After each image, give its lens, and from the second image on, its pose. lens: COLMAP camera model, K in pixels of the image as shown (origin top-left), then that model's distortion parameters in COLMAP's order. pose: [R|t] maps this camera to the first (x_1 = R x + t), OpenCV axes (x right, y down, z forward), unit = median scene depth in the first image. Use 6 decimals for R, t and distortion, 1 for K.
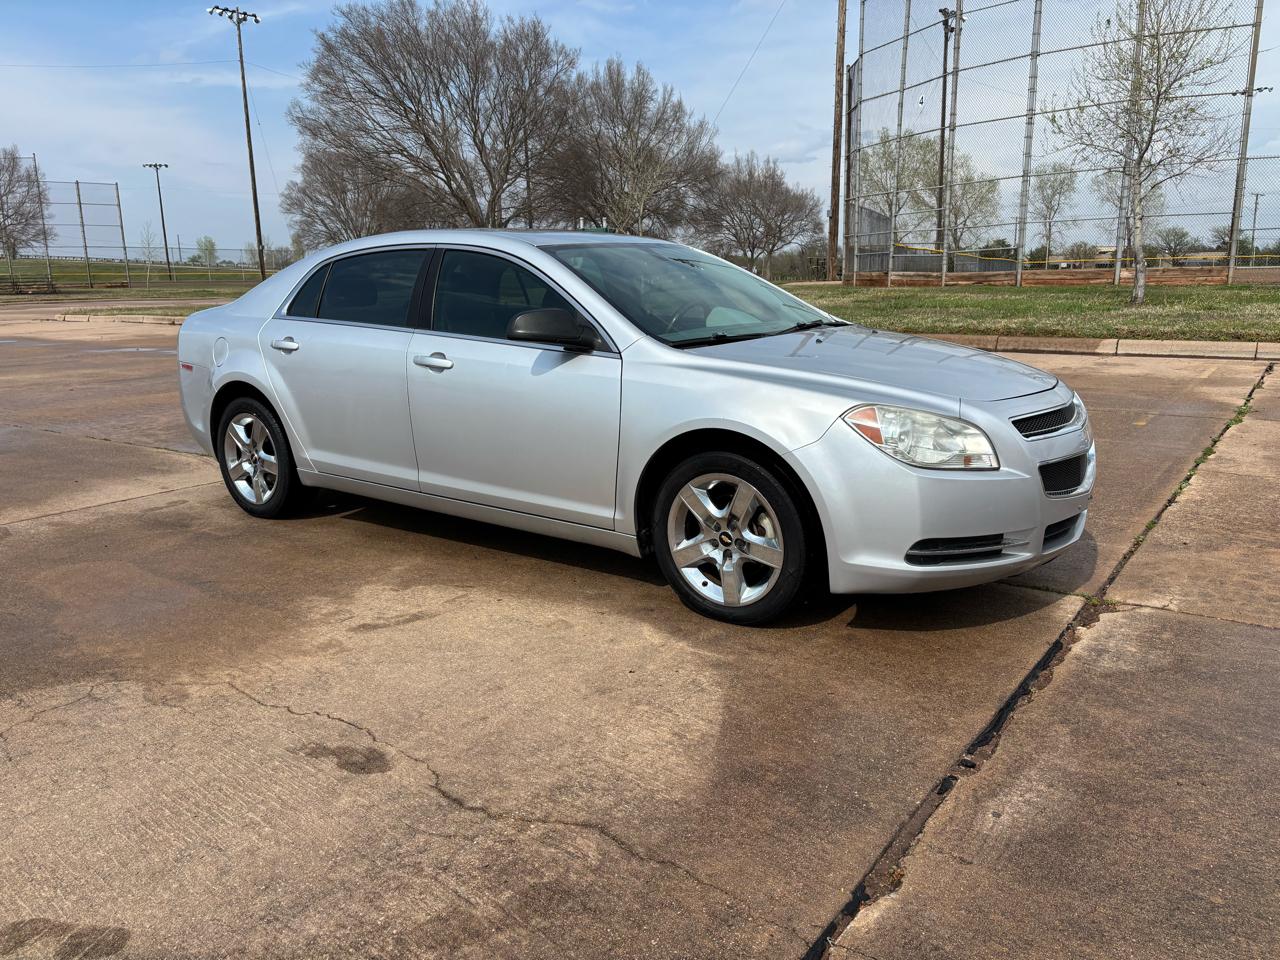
lens RADIAL K [[961.9, 0, 645.5], [0, 961.9, 477.2], [0, 0, 1]] dist [0.040275, -0.037224]
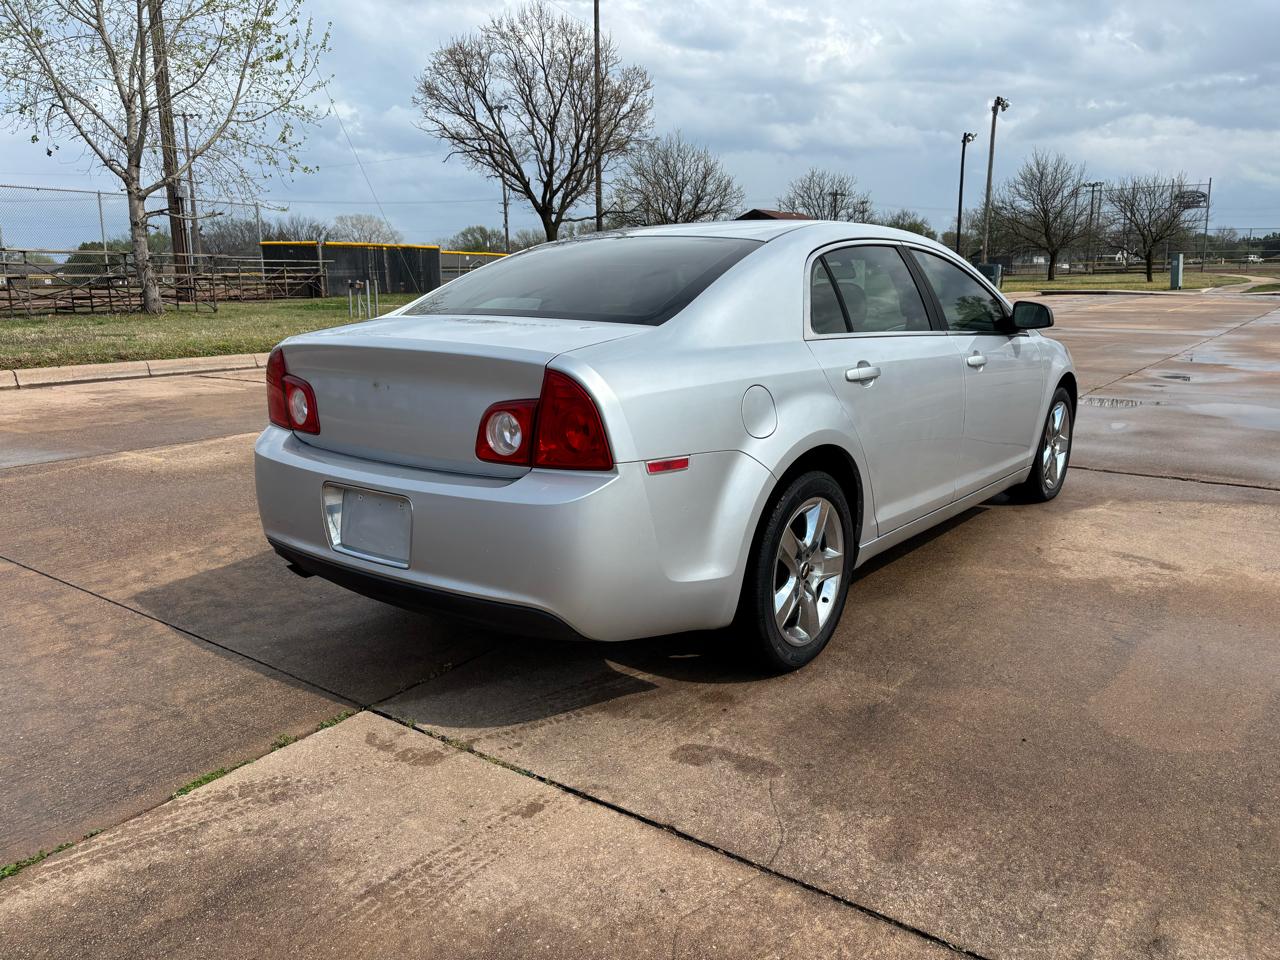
lens RADIAL K [[961.9, 0, 634.2], [0, 961.9, 486.3], [0, 0, 1]] dist [0.040275, -0.037224]
pose [[0.026478, -0.194992, 0.980447, -1.128774], [0.218434, 0.958219, 0.184672, -0.234494], [-0.975492, 0.209273, 0.067964, 1.193050]]
